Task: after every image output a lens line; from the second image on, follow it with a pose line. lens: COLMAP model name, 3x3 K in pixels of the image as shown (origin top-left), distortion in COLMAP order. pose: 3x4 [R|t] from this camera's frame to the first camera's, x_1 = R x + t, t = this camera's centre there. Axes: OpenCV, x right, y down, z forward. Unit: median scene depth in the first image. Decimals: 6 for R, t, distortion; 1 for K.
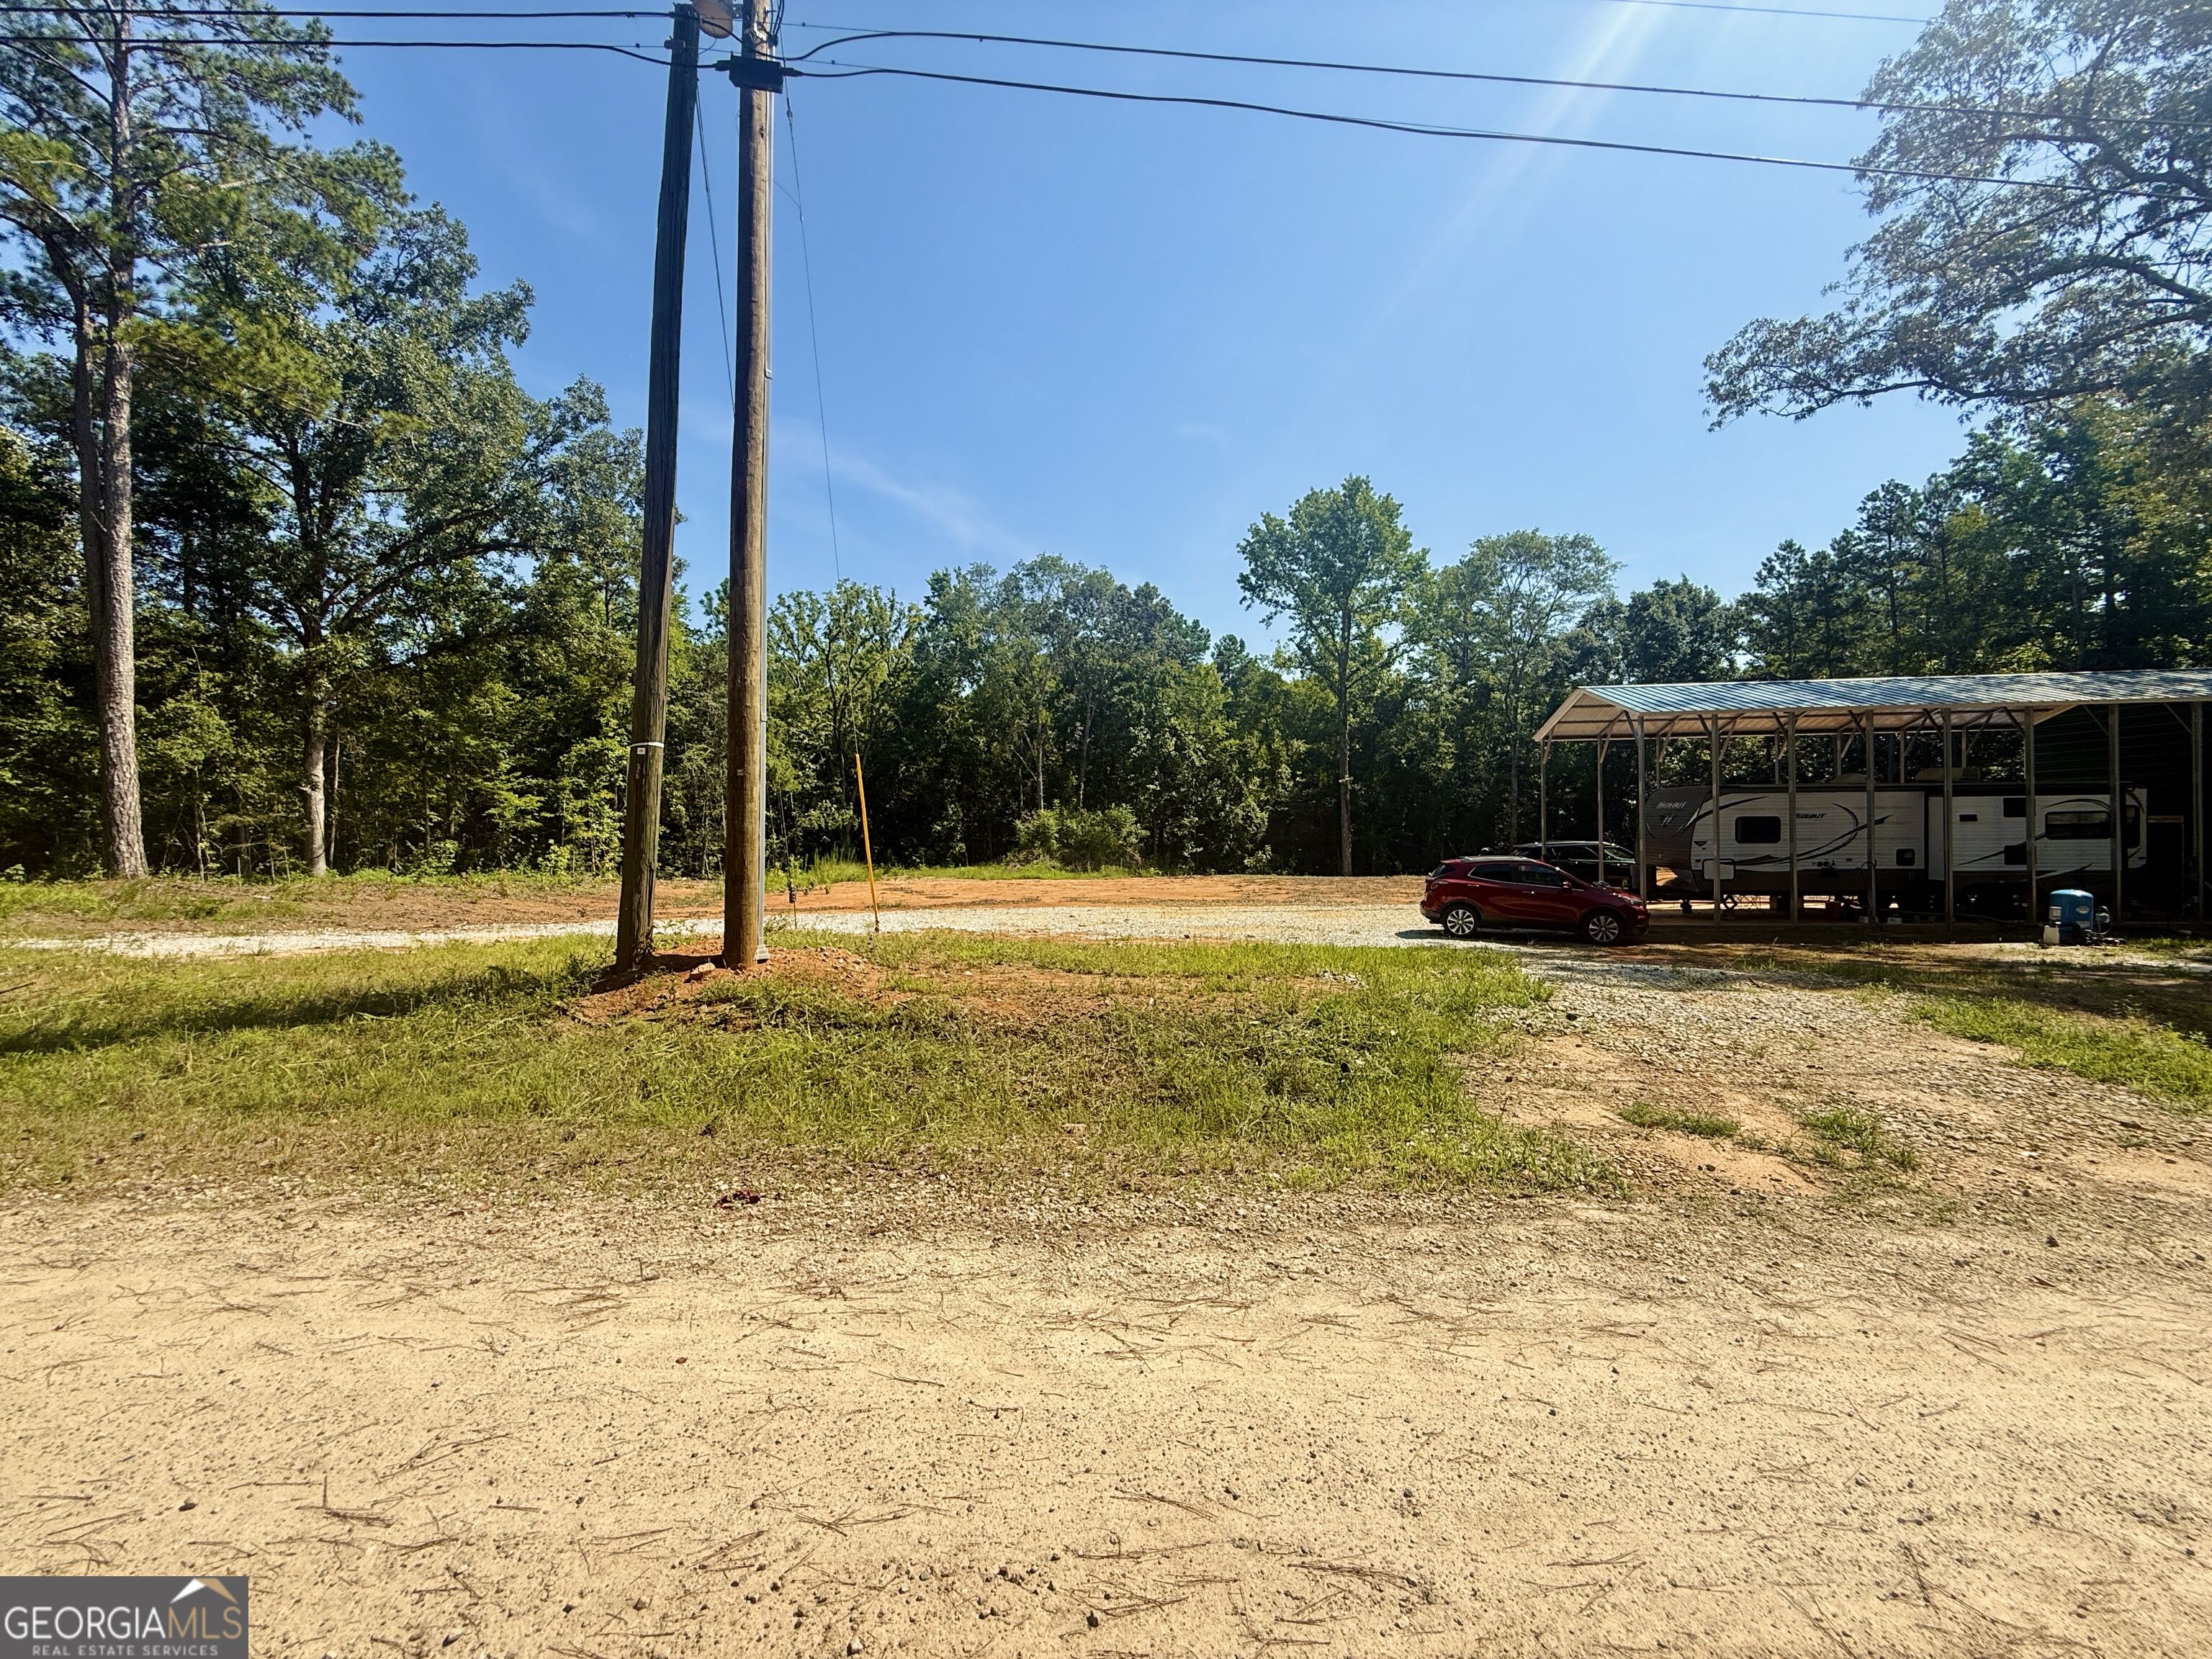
lens RADIAL K [[887.2, 0, 1098.3], [0, 887.2, 829.0], [0, 0, 1]] dist [-0.001060, 0.000032]
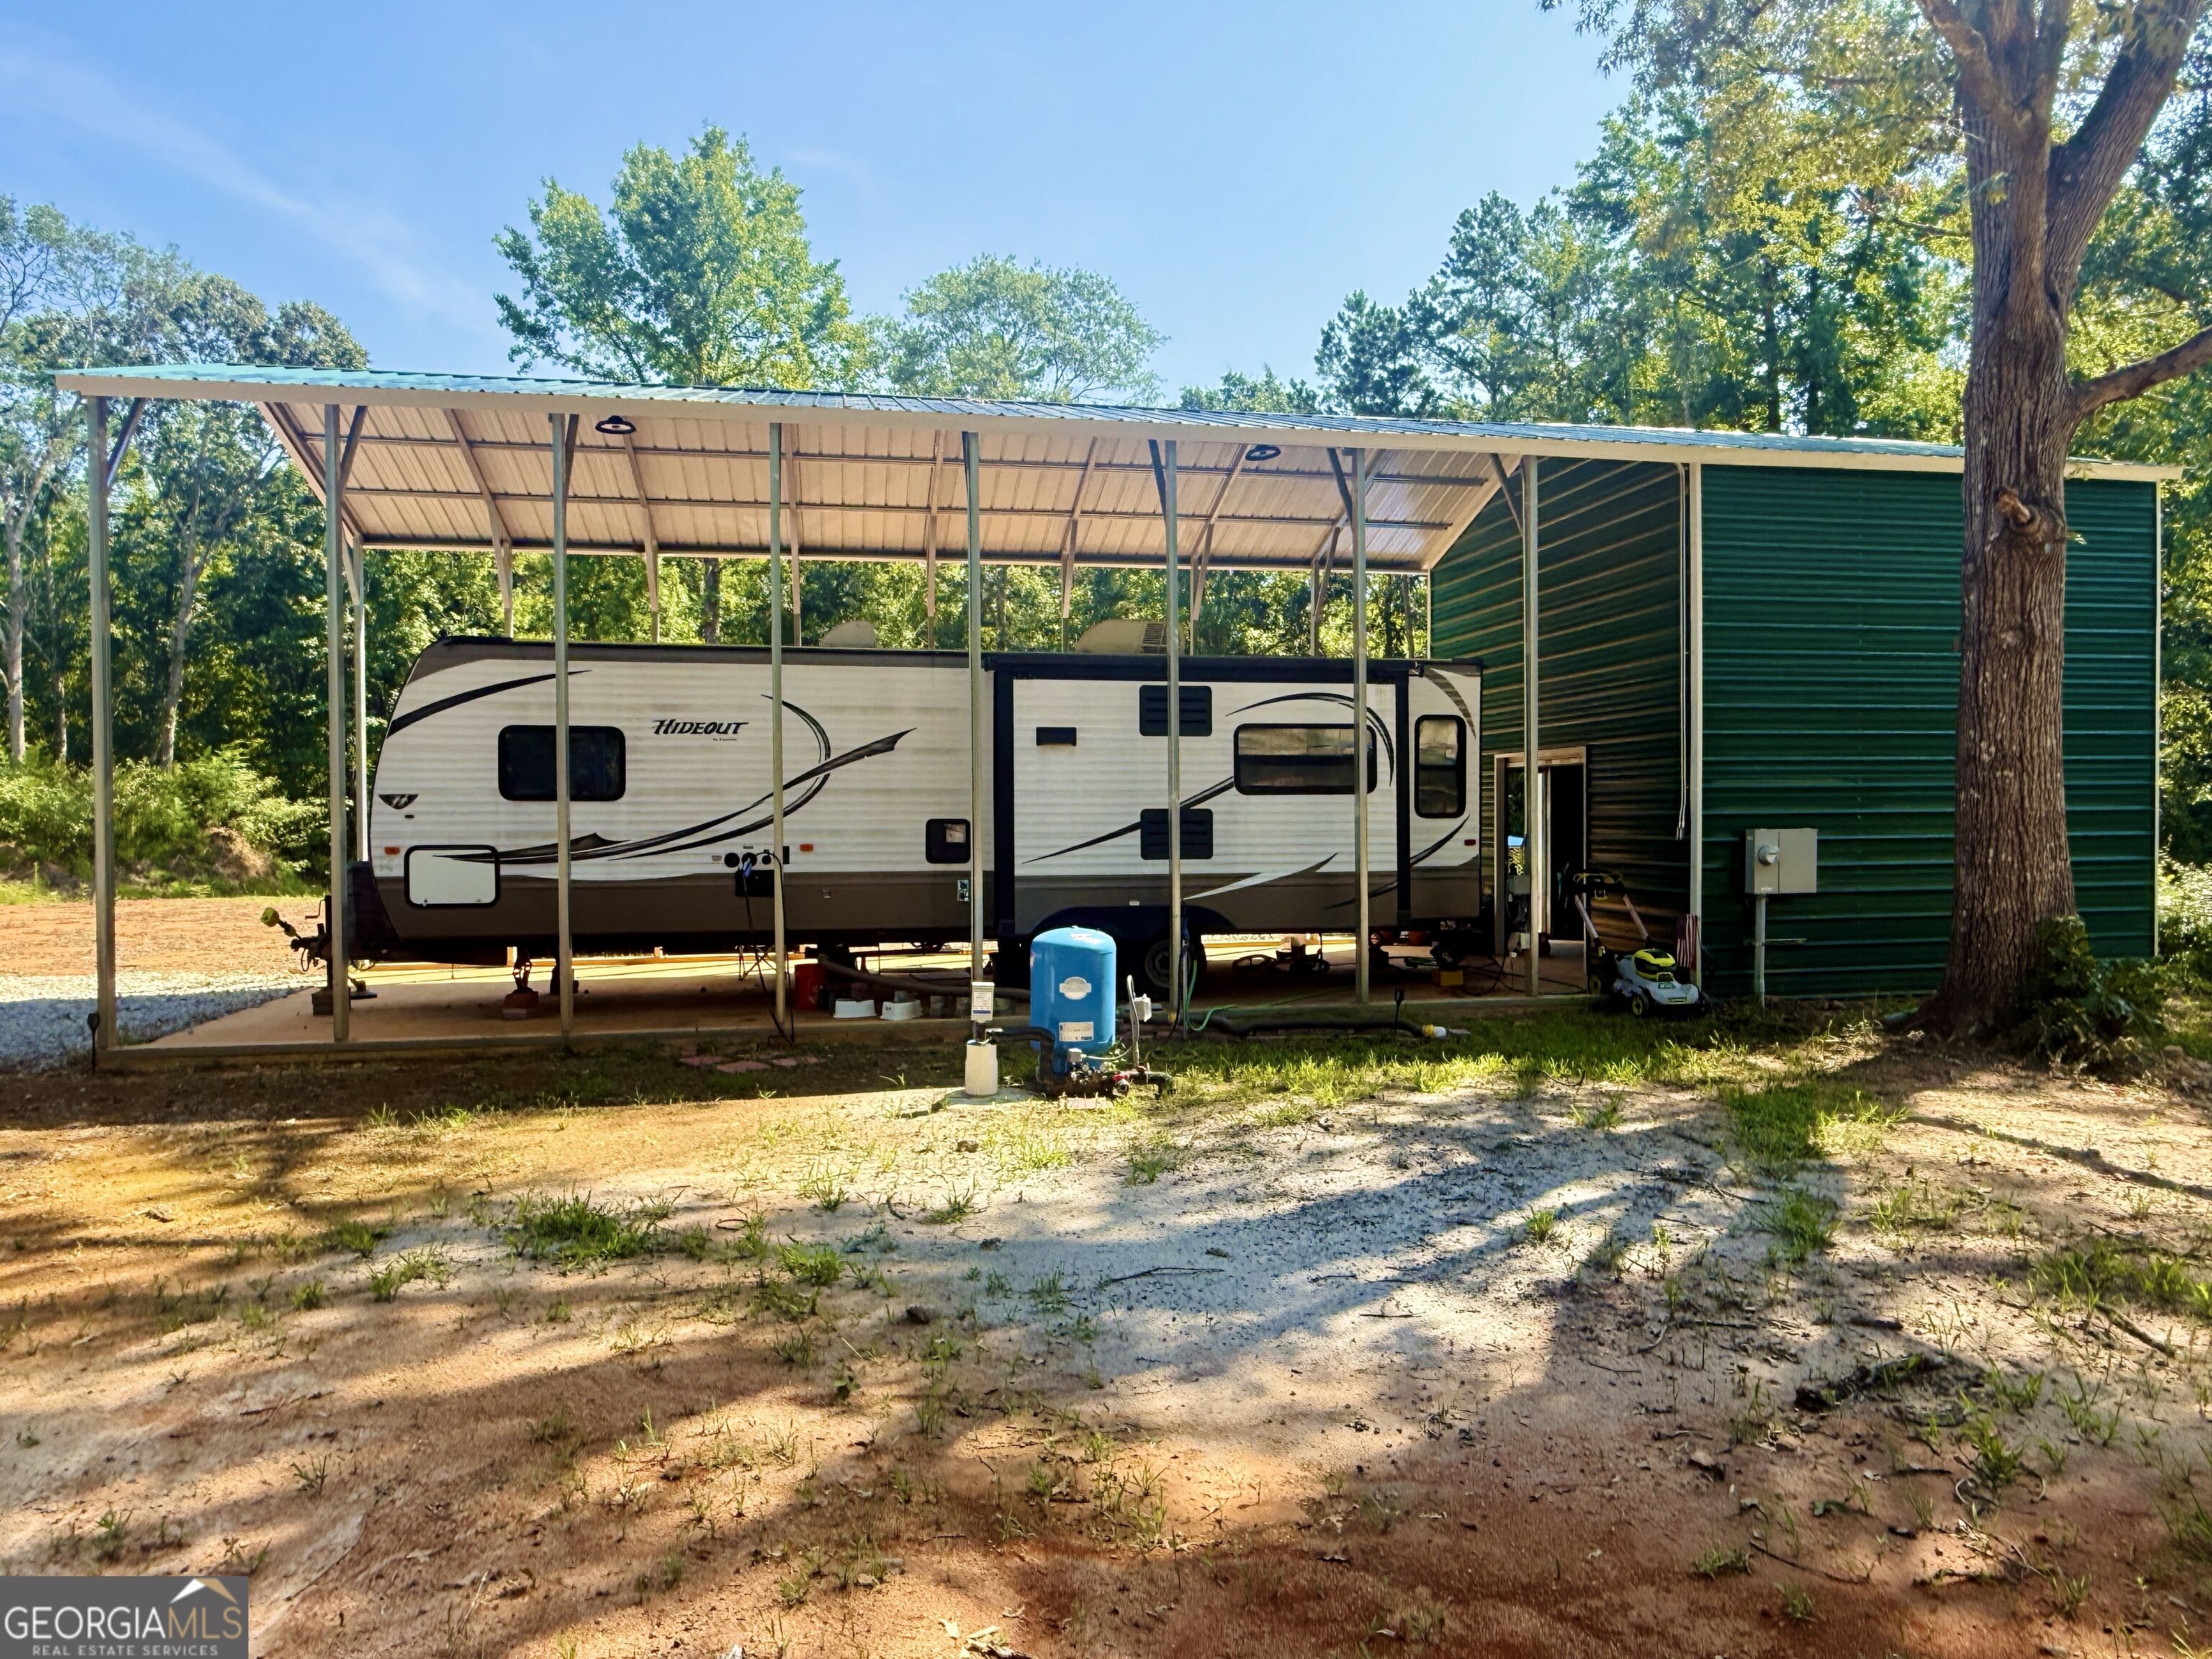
lens RADIAL K [[1422.6, 0, 1102.9], [0, 1422.6, 822.1], [0, 0, 1]] dist [-0.002283, 0.001483]
pose [[0.958787, 0.005010, 0.284082, 0.753547], [-0.005124, 0.999987, -0.000344, 0.022333], [-0.284080, -0.001126, 0.958800, 0.374679]]
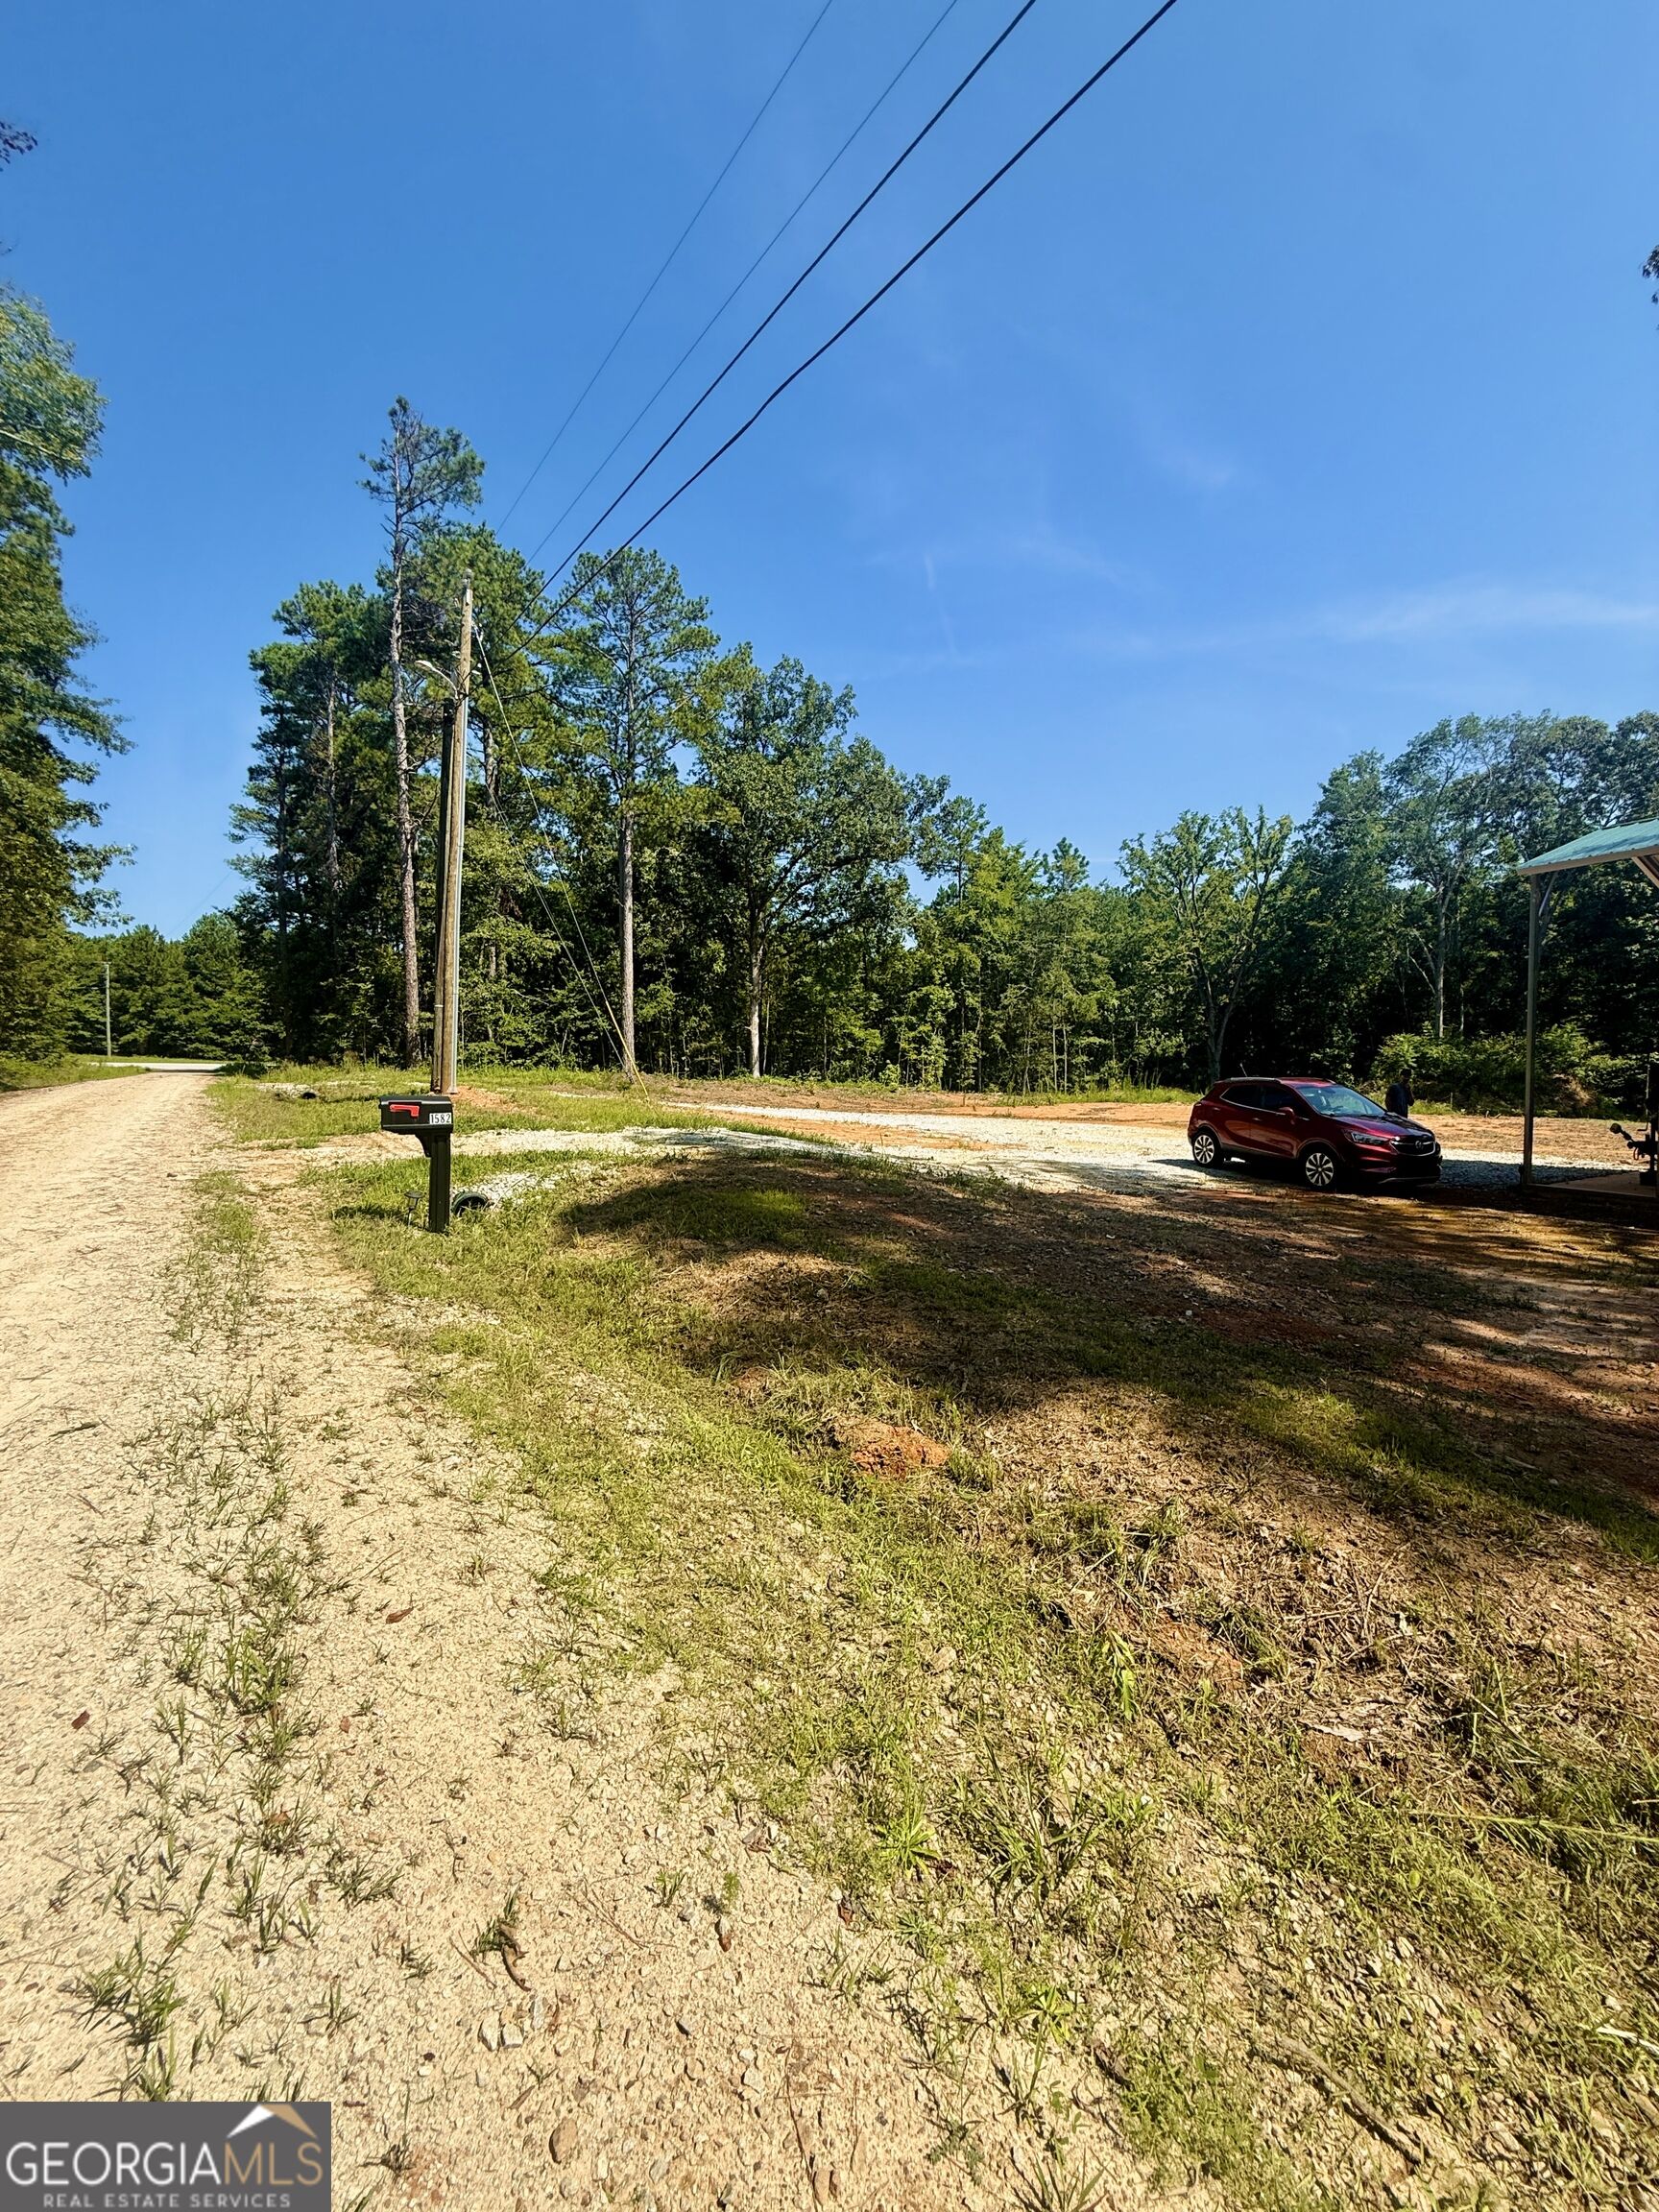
lens RADIAL K [[887.2, 0, 837.5], [0, 887.2, 1099.3], [0, 0, 1]] dist [-0.001060, 0.000032]
pose [[0.585636, 0.042836, -0.809442, 0.787930], [-0.009294, 0.998892, 0.046138, 0.014914], [0.810521, -0.019497, 0.585385, 0.176163]]
